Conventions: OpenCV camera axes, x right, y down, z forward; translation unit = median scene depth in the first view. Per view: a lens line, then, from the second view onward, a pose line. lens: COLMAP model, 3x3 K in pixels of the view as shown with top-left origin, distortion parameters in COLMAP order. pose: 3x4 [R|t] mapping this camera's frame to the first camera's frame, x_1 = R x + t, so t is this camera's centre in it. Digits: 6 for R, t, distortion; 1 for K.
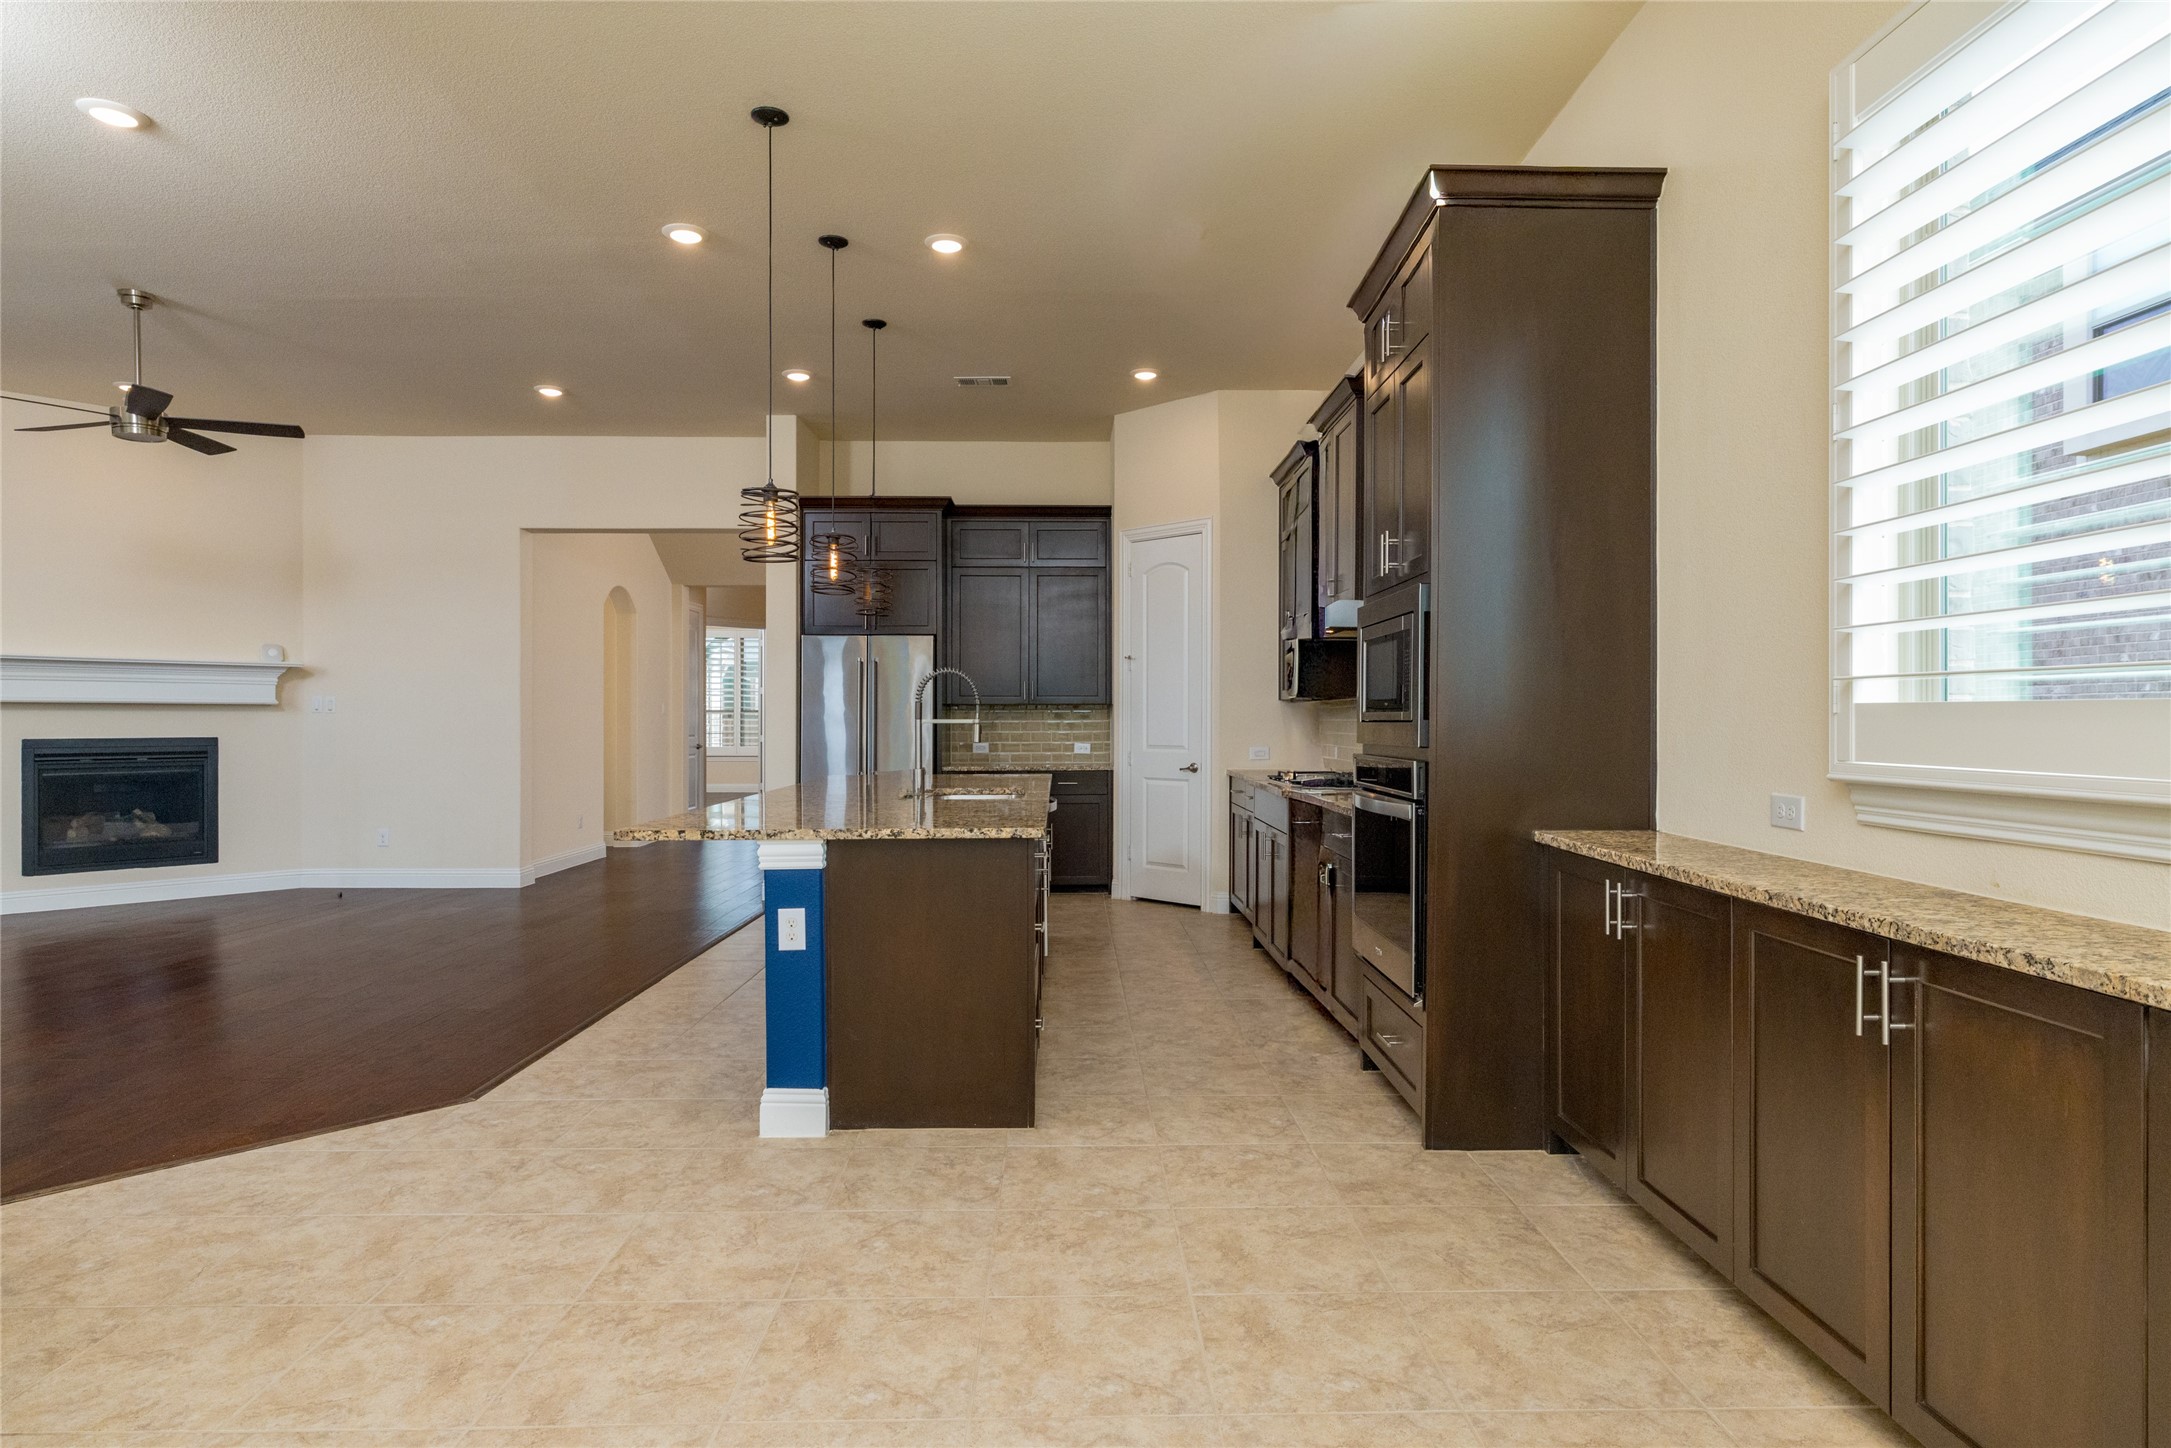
lens RADIAL K [[1174.2, 0, 1106.1], [0, 1174.2, 739.7], [0, 0, 1]] dist [0.007178, -0.001413]
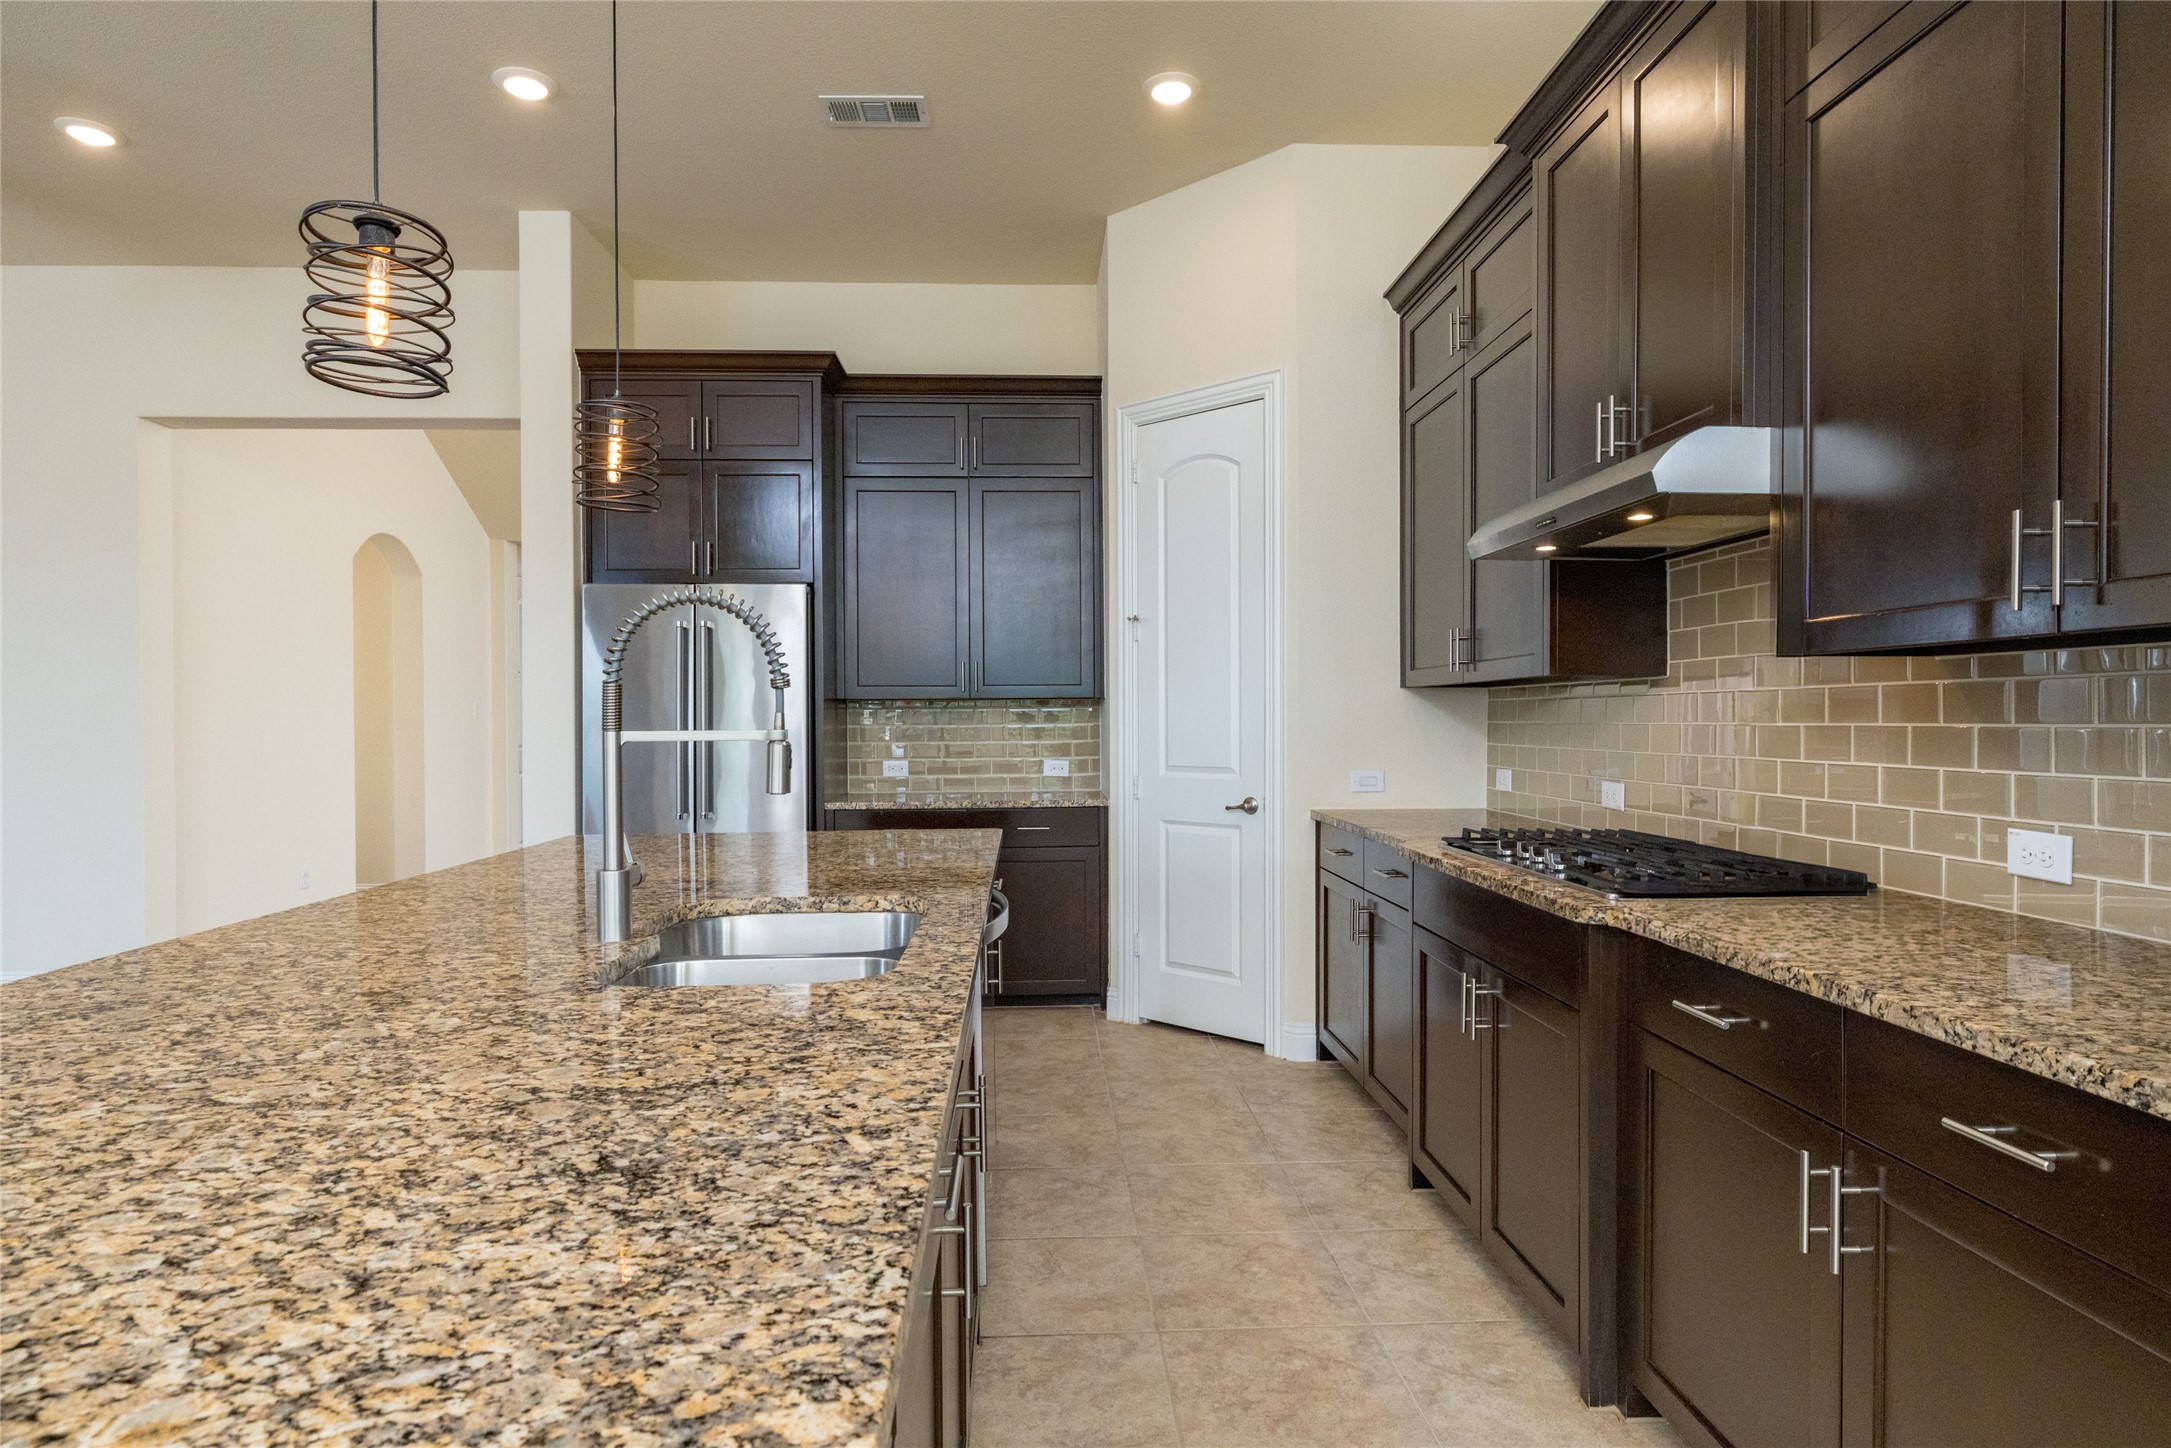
lens RADIAL K [[1174.2, 0, 1074.3], [0, 1174.2, 716.7], [0, 0, 1]] dist [0.007178, -0.001413]
pose [[0.999914, -0.004186, 0.012458, -0.018794], [0.004410, 0.999828, -0.017992, -0.009658], [-0.012380, 0.018045, 0.999761, 0.397521]]
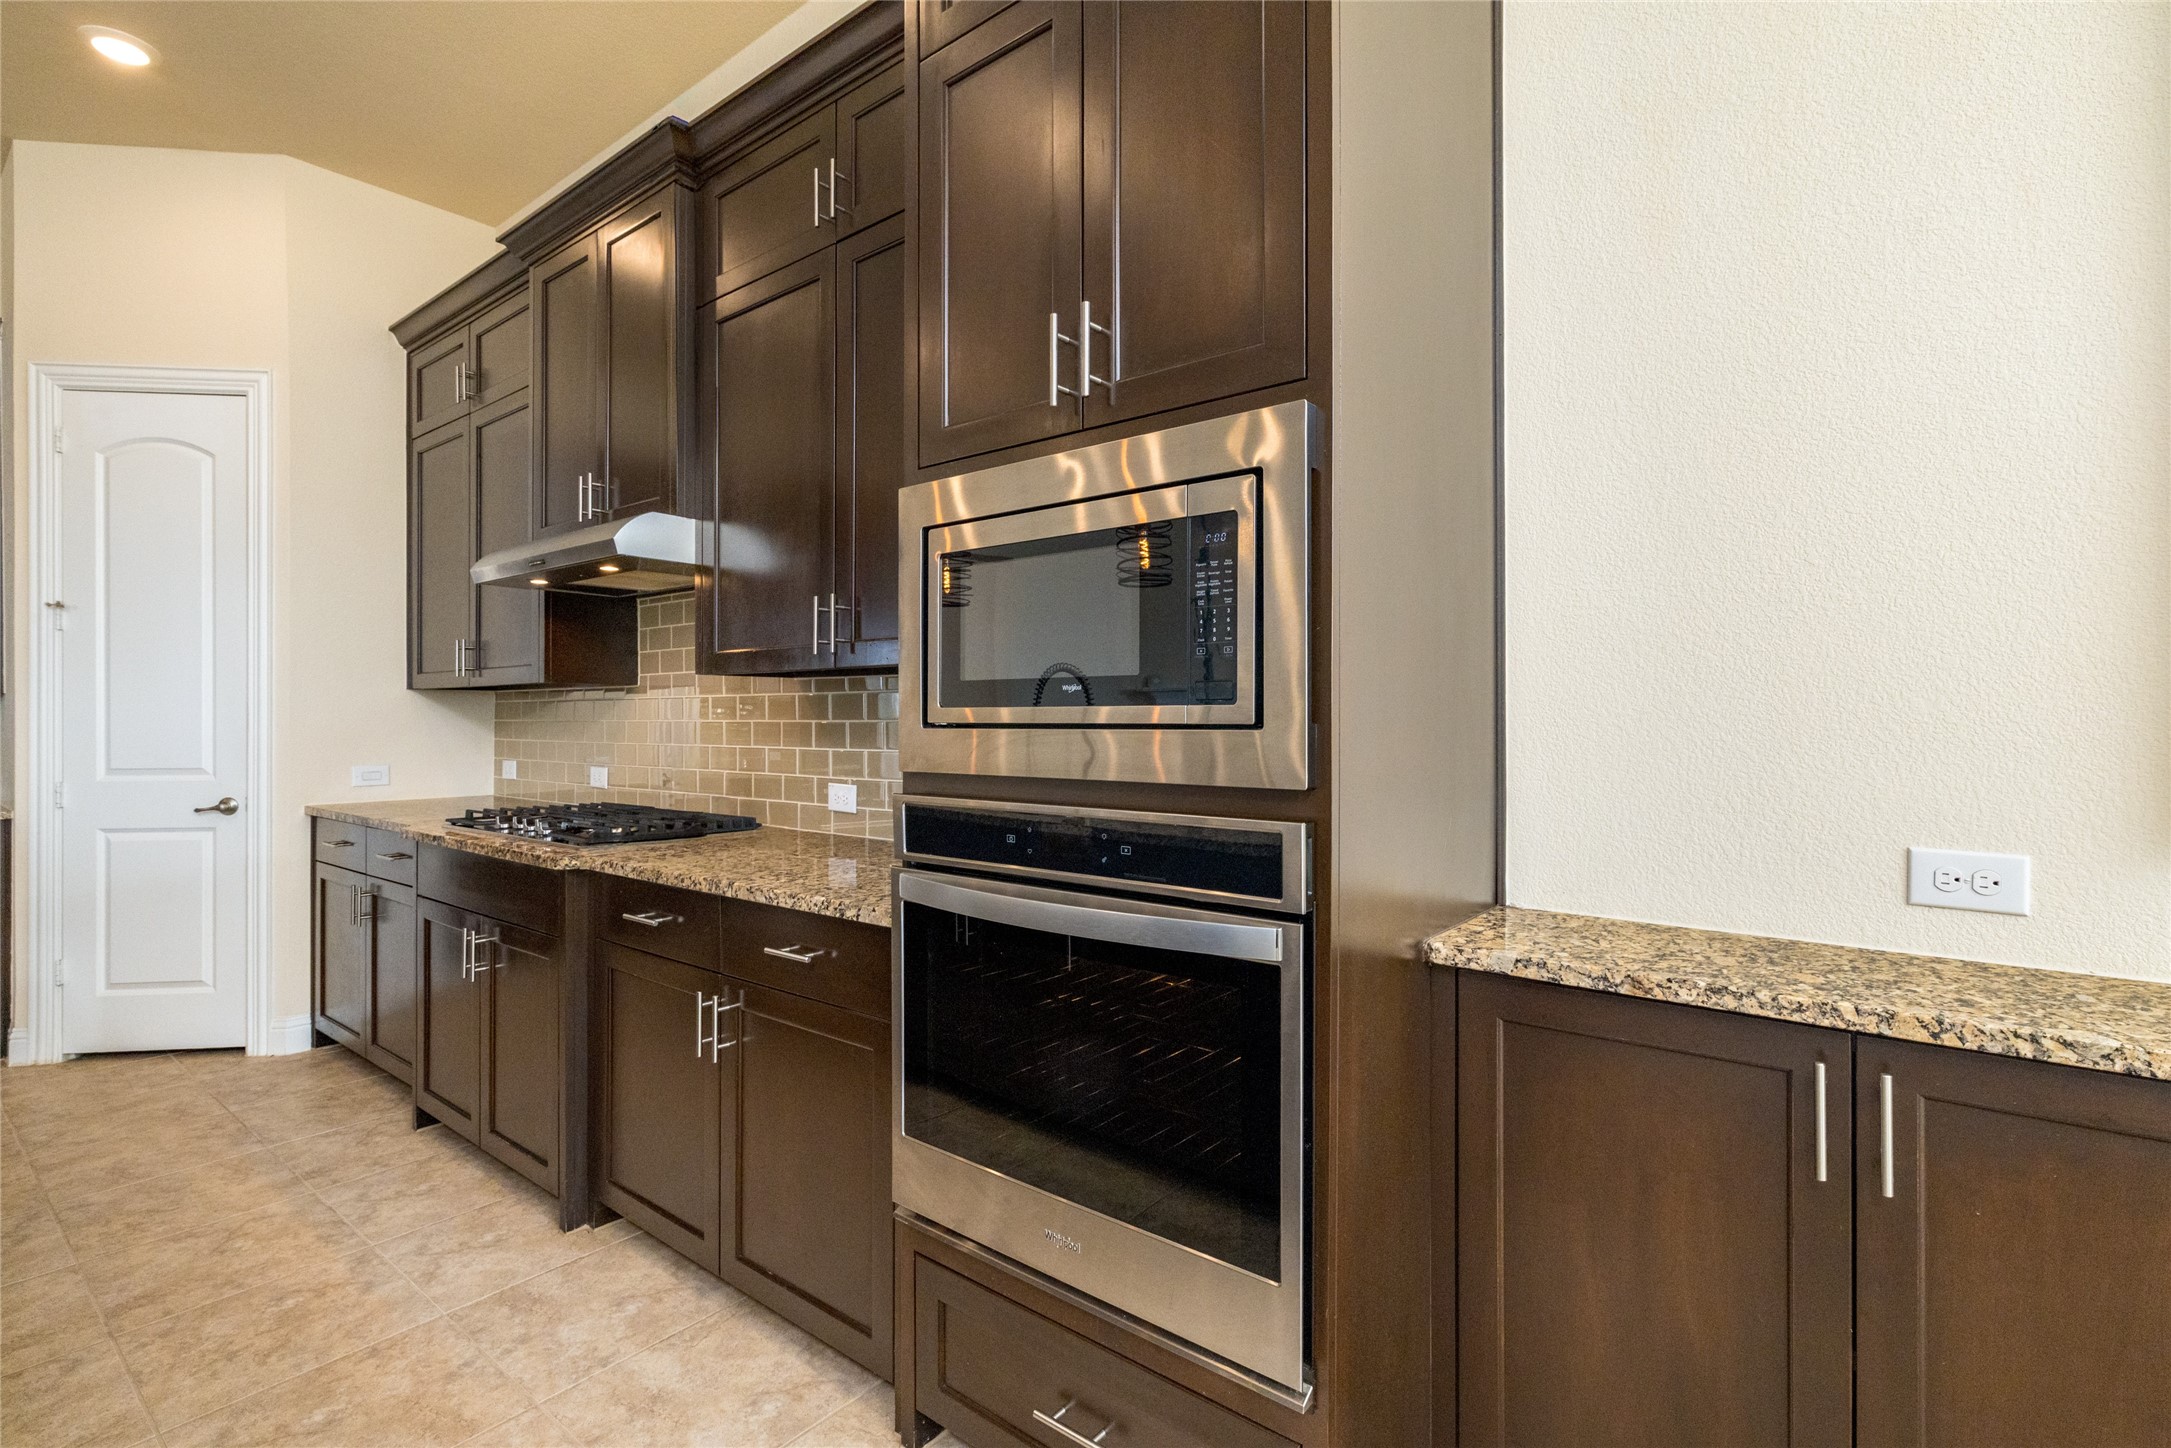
lens RADIAL K [[999.5, 0, 1096.7], [0, 999.5, 716.5], [0, 0, 1]] dist [-0.005418, 0.002256]
pose [[0.634680, -0.003323, 0.772768, -0.029806], [0.015752, 0.999839, -0.008638, -0.008512], [-0.772615, 0.017655, 0.634630, 0.349047]]
